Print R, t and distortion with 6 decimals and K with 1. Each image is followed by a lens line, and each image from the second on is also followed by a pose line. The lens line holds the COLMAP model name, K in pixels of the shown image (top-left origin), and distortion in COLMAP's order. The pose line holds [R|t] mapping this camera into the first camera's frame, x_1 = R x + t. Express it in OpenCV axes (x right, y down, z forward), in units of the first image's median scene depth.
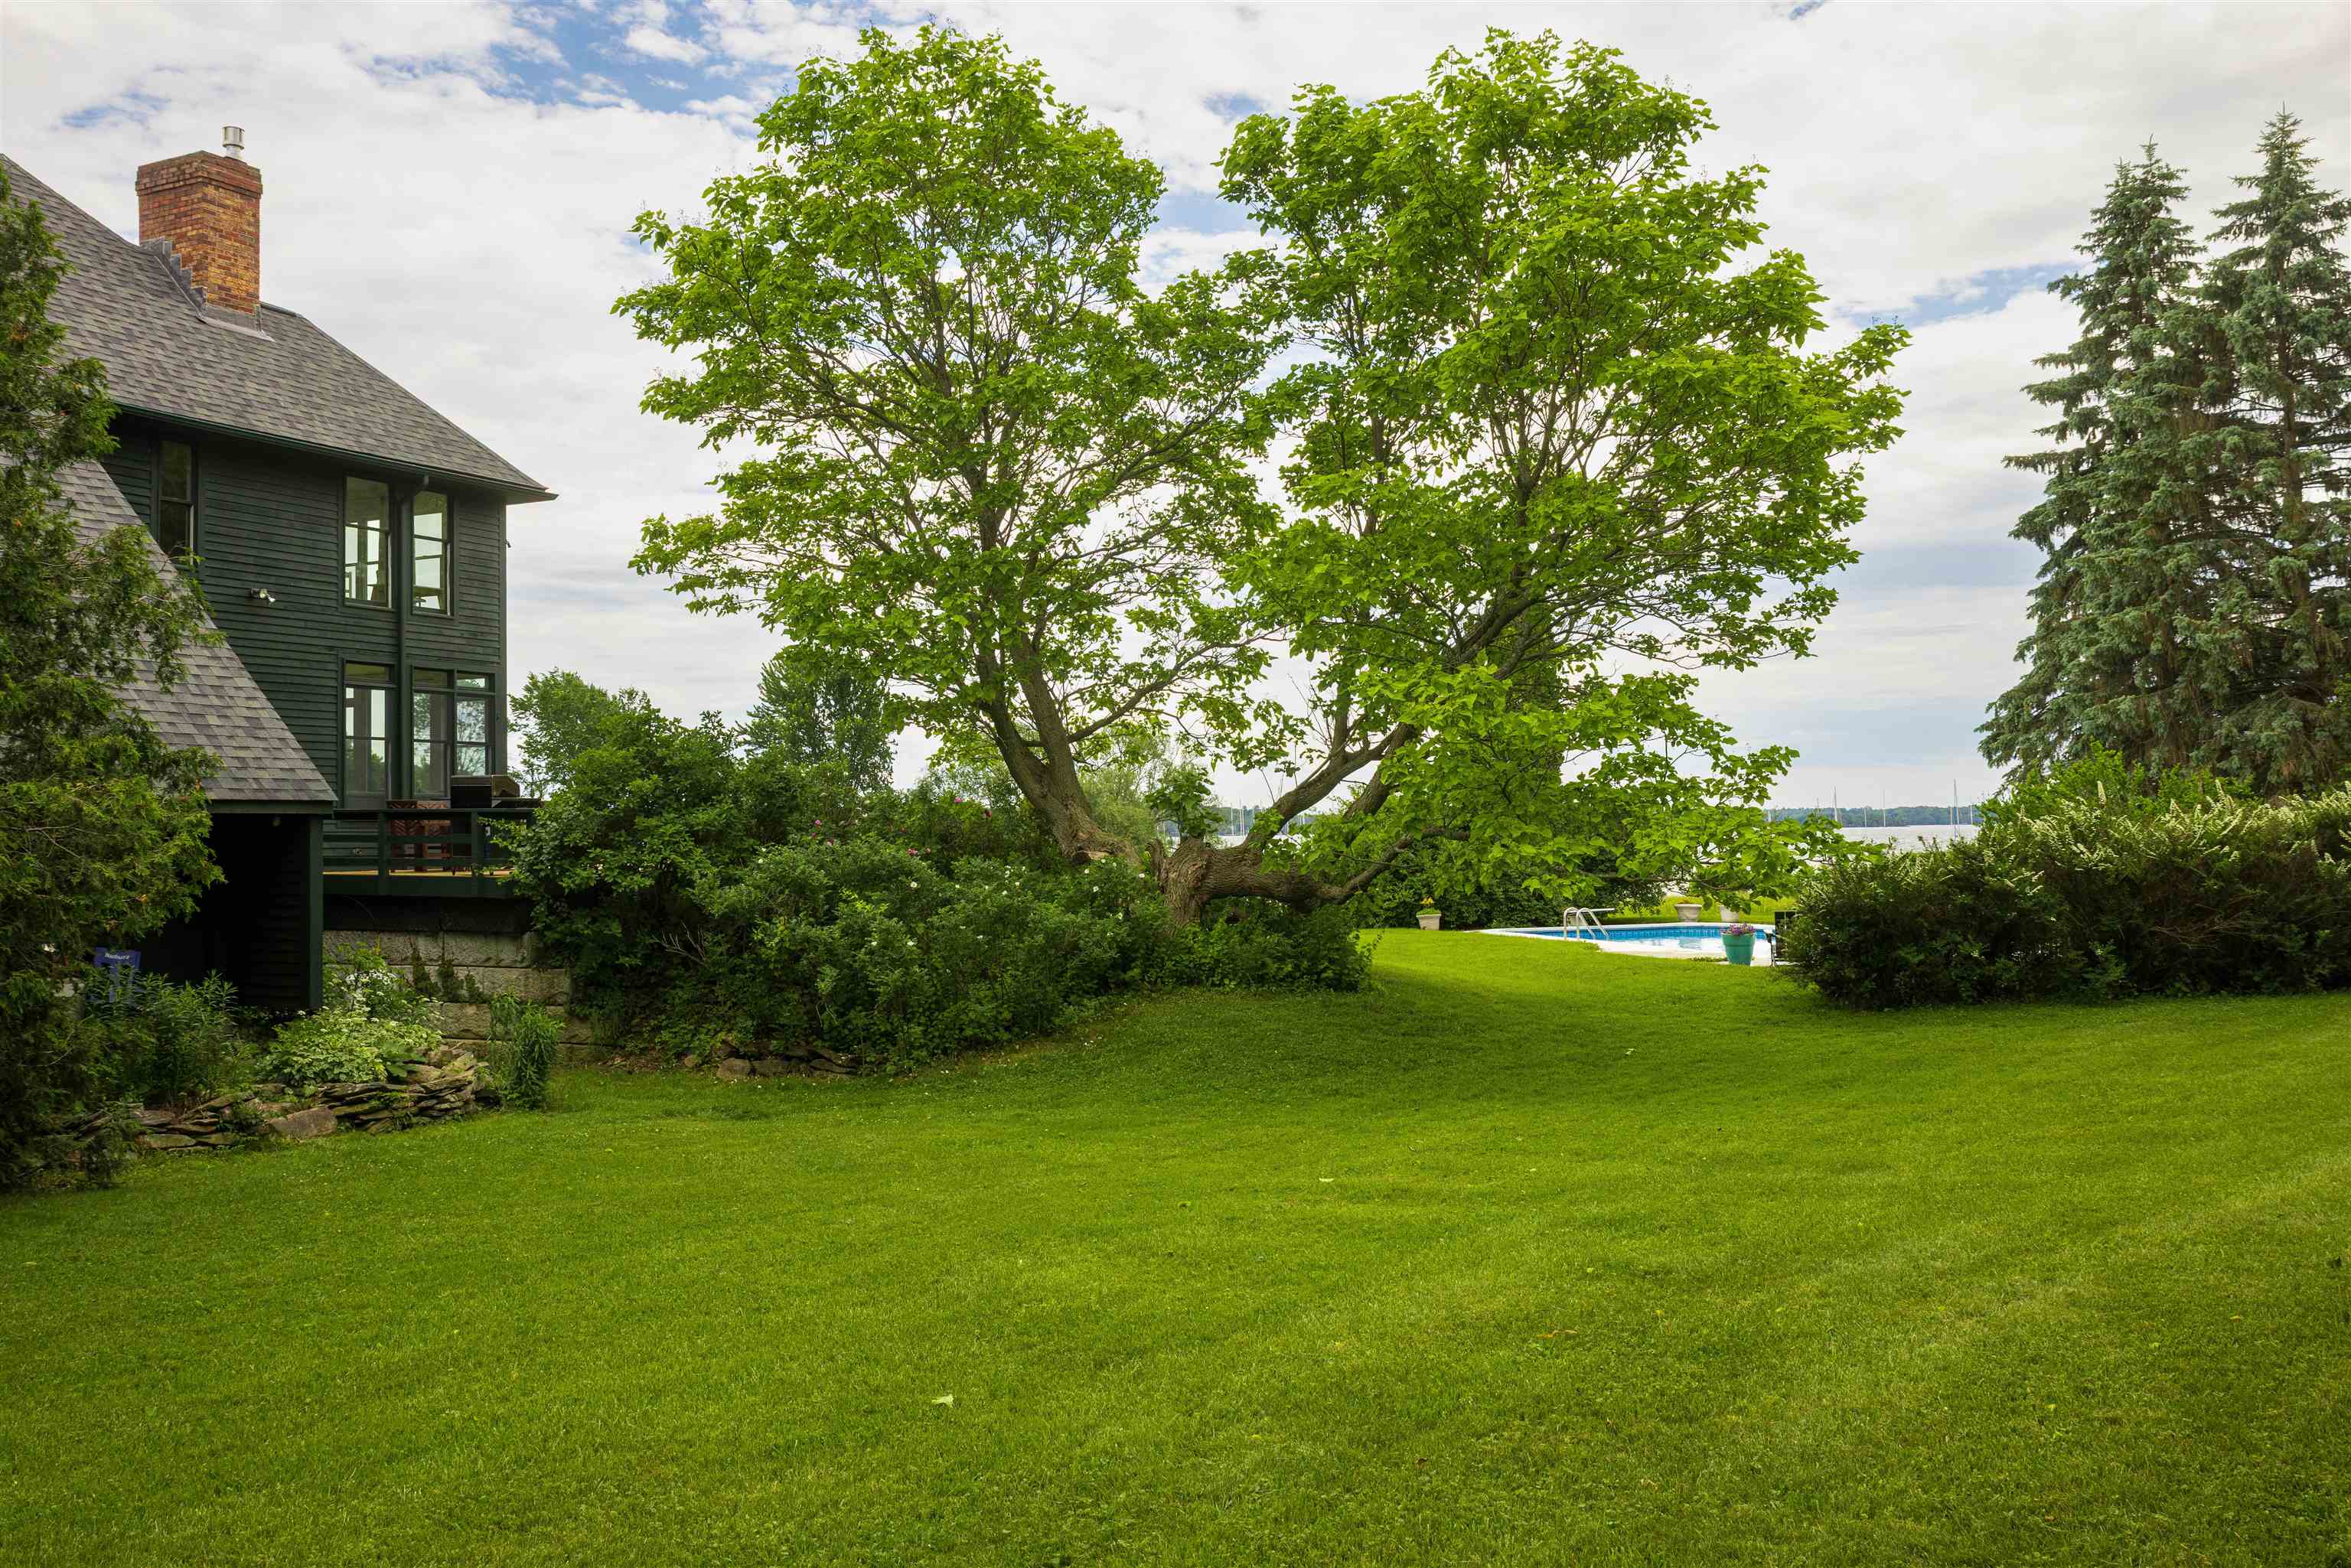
lens RADIAL K [[2115.9, 0, 1177.4], [0, 2115.9, 786.3], [0, 0, 1]] dist [-0.005183, -0.000506]
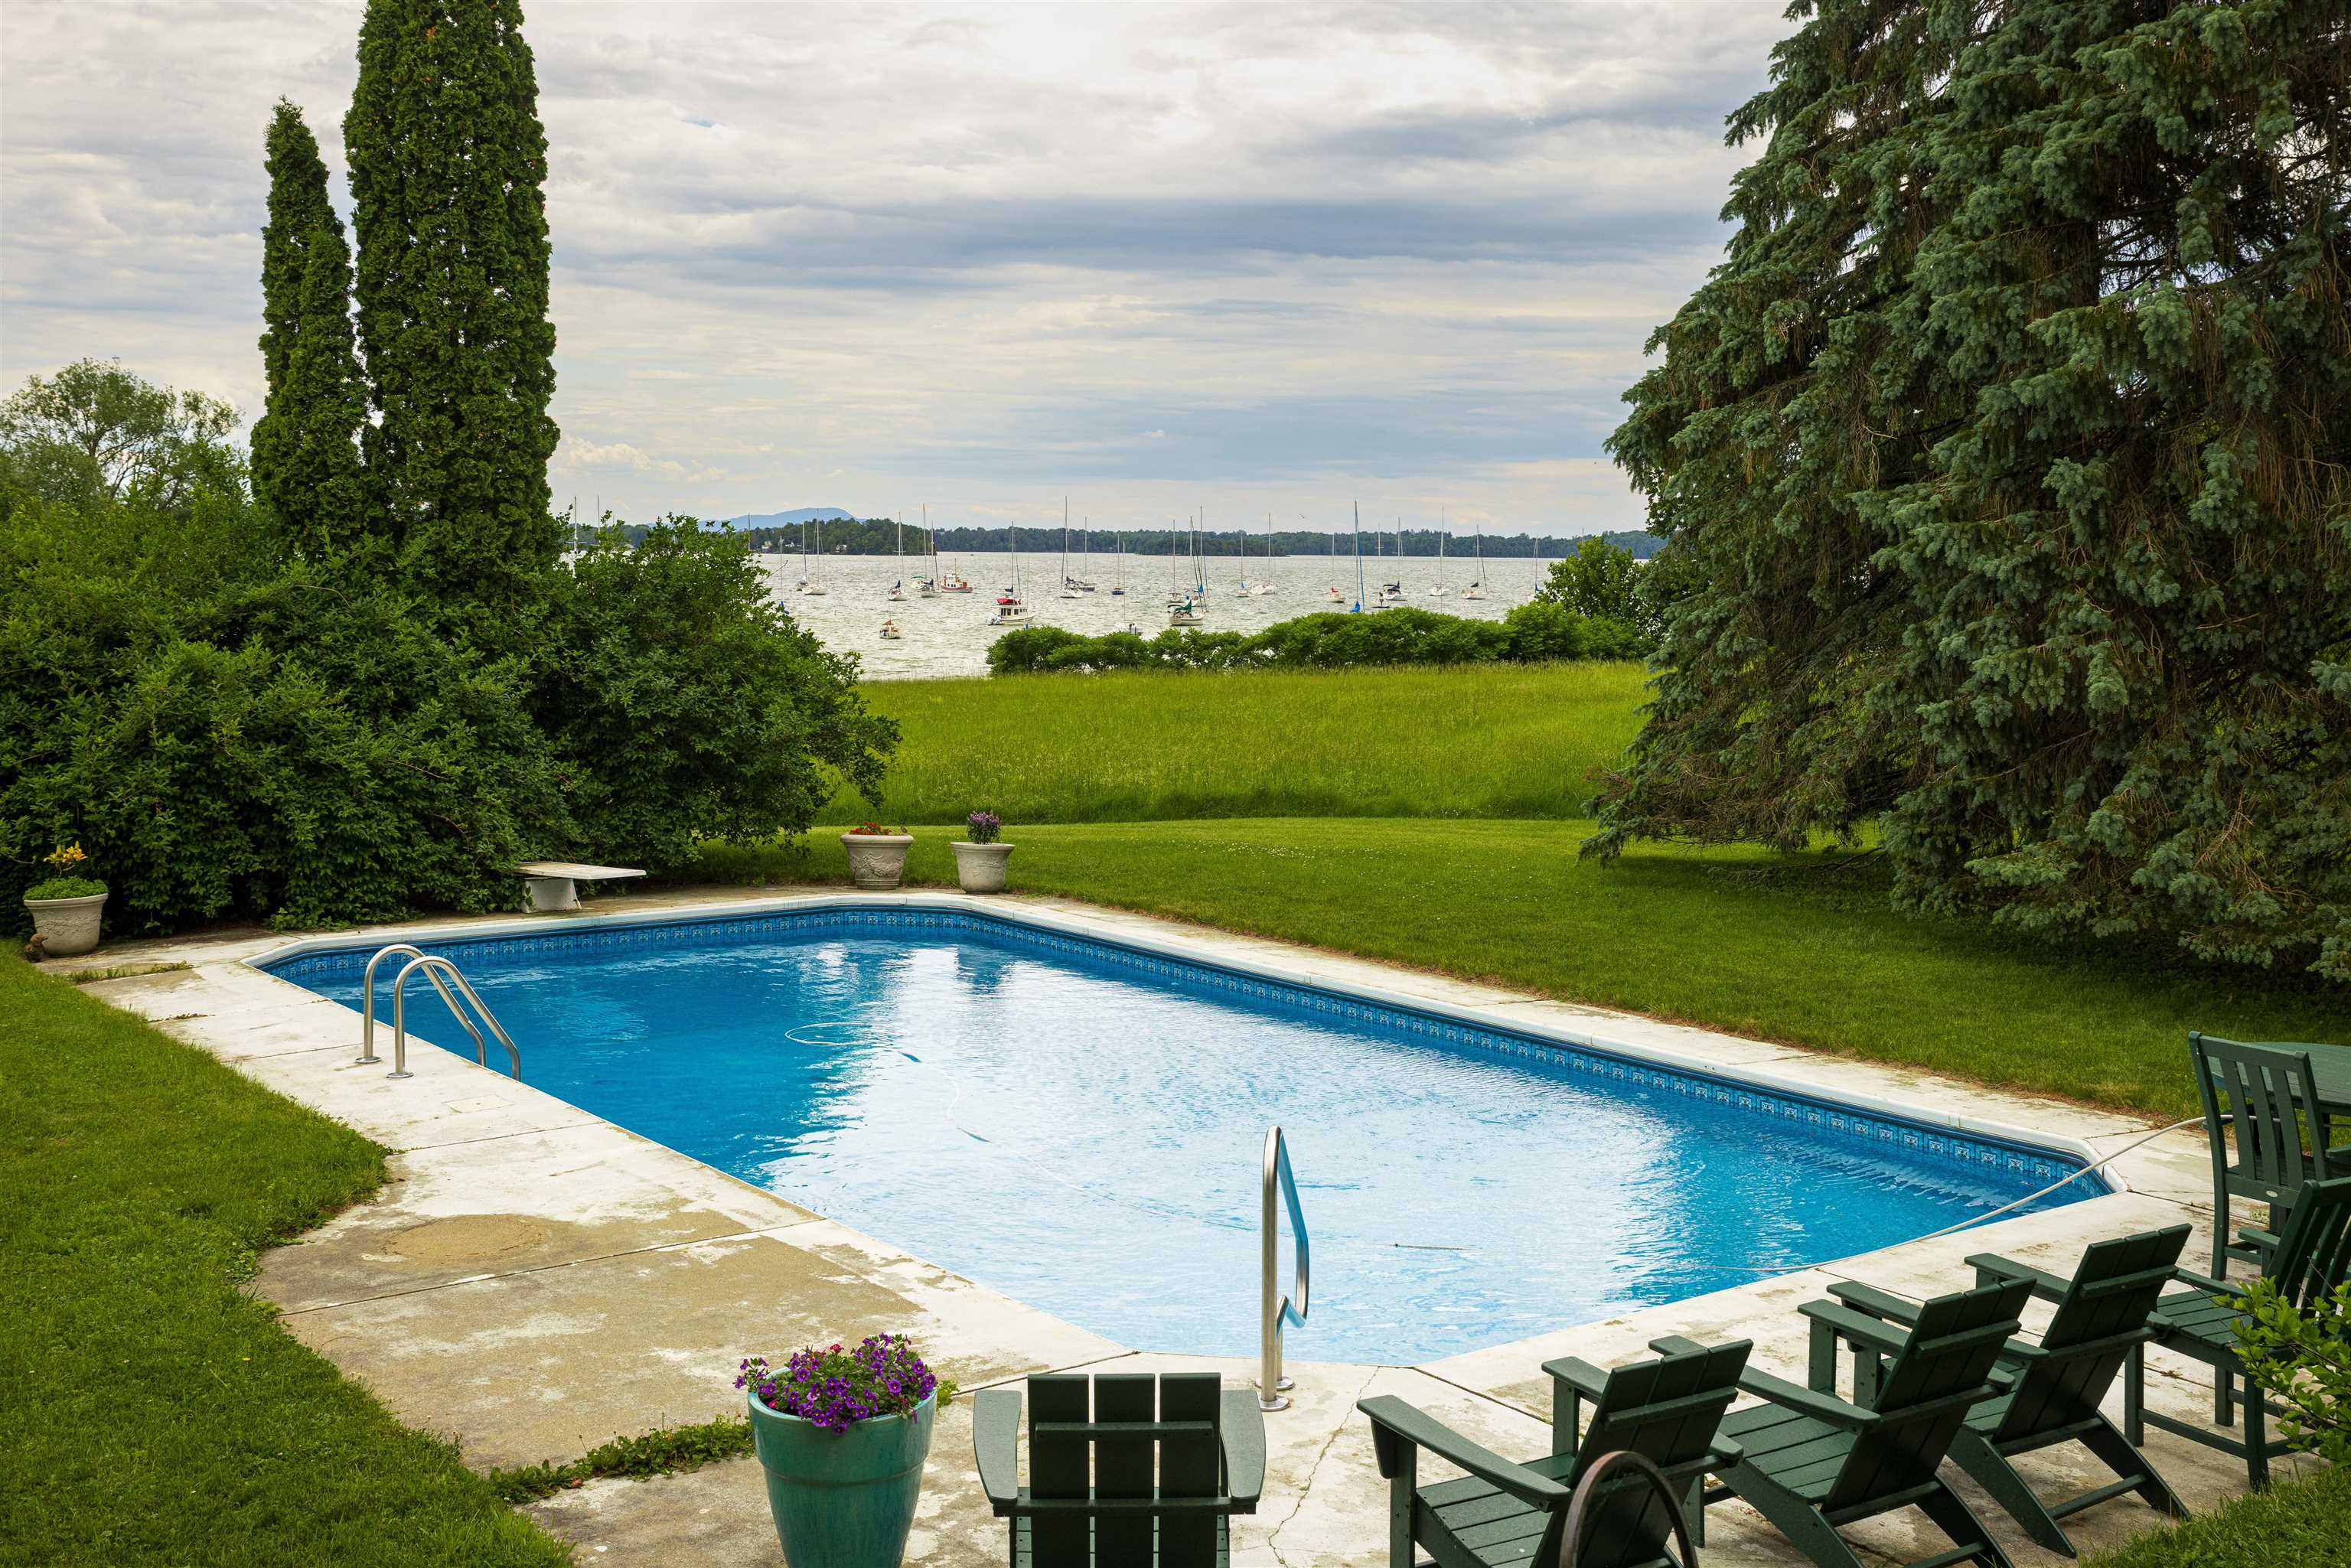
lens RADIAL K [[2677.2, 0, 1175.5], [0, 2677.2, 782.8], [0, 0, 1]] dist [0.014510, 0.000000]
pose [[0.957421, 0.000012, 0.288695, 0.162552], [-0.031329, 0.994099, 0.103857, -0.006346], [-0.286990, -0.108479, 0.951772, 0.544861]]
